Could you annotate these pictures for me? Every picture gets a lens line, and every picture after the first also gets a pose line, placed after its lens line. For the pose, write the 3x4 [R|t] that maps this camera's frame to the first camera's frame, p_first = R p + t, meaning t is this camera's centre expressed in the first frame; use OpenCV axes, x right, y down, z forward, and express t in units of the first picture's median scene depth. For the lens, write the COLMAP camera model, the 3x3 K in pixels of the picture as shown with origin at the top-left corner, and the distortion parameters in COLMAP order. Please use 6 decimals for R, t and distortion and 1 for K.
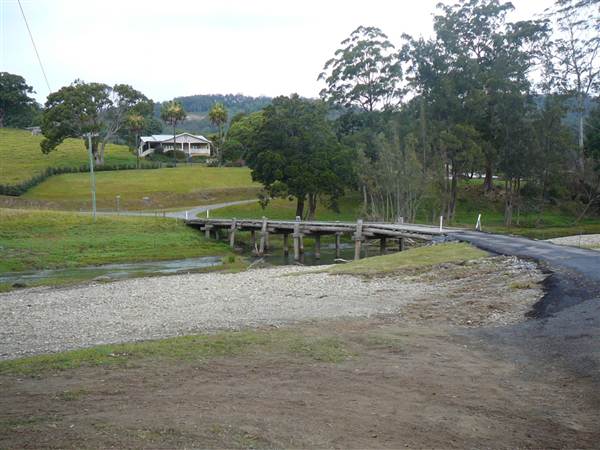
lens RADIAL K [[609.8, 0, 300.3], [0, 609.8, 209.9], [0, 0, 1]] dist [-0.054629, 0.133258]
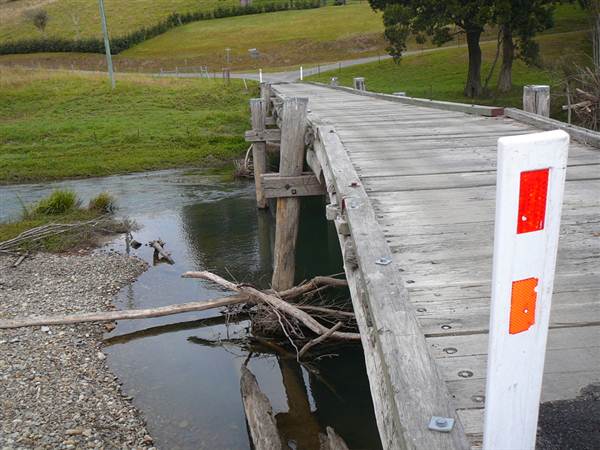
lens RADIAL K [[622.3, 0, 296.4], [0, 622.3, 220.5], [0, 0, 1]] dist [-0.107741, 0.173089]
pose [[0.890182, 0.088179, -0.446990, 0.096329], [0.021725, 0.971760, 0.234968, 0.003497], [0.455086, -0.218876, 0.863128, 0.397982]]
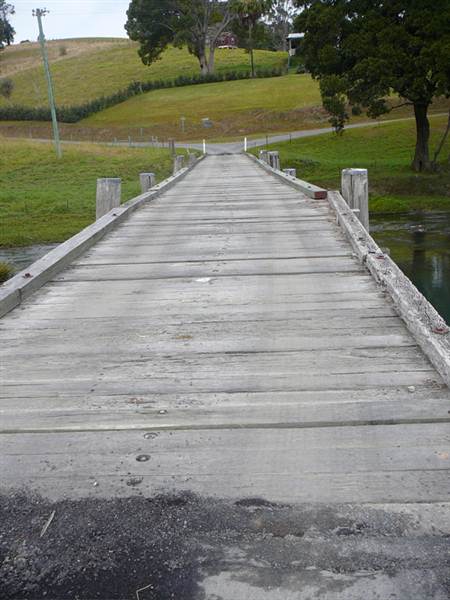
lens RADIAL K [[624.7, 0, 222.7], [0, 624.7, 317.2], [0, 0, 1]] dist [-0.119633, 0.132715]
pose [[0.849484, 0.133948, -0.510329, 0.120842], [0.013944, 0.961200, 0.275501, 0.001752], [0.527430, -0.241150, 0.814656, 0.411156]]
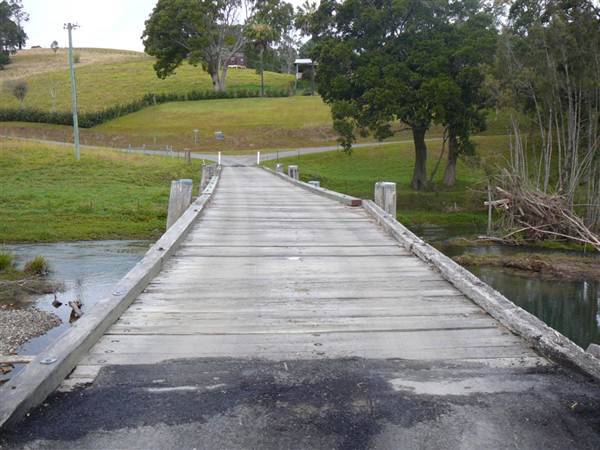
lens RADIAL K [[624.7, 0, 301.0], [0, 624.7, 216.5], [0, 0, 1]] dist [-0.119633, 0.132715]
pose [[0.907135, 0.077577, -0.413627, 0.121422], [-0.040255, 0.994351, 0.098211, 0.001701], [0.418909, -0.072440, 0.905134, 0.389110]]
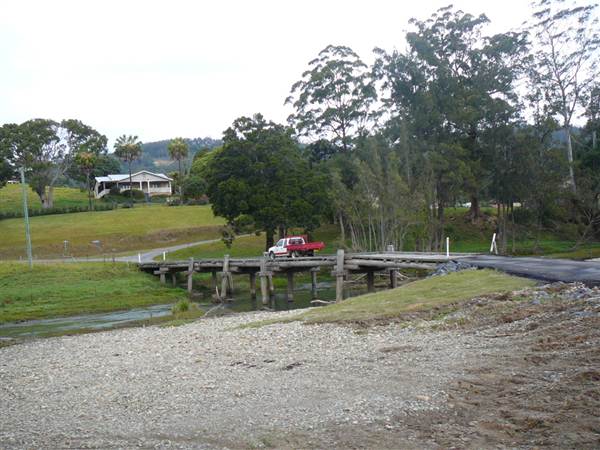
lens RADIAL K [[619.3, 0, 297.4], [0, 619.3, 216.4], [0, 0, 1]] dist [-0.094257, 0.138927]
pose [[0.998311, -0.043560, 0.038450, 0.005804], [0.045707, 0.997335, -0.056868, 0.007844], [-0.035871, 0.058529, 0.997641, 0.093464]]
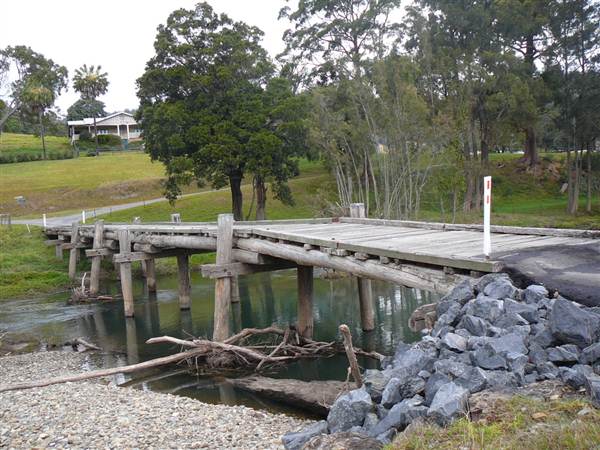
lens RADIAL K [[619.3, 0, 297.4], [0, 619.3, 216.4], [0, 0, 1]] dist [-0.094257, 0.138927]
pose [[0.998314, -0.045624, -0.035890, 0.072991], [0.046065, 0.998871, 0.011564, 0.007456], [0.035322, -0.013198, 0.999289, 0.327879]]
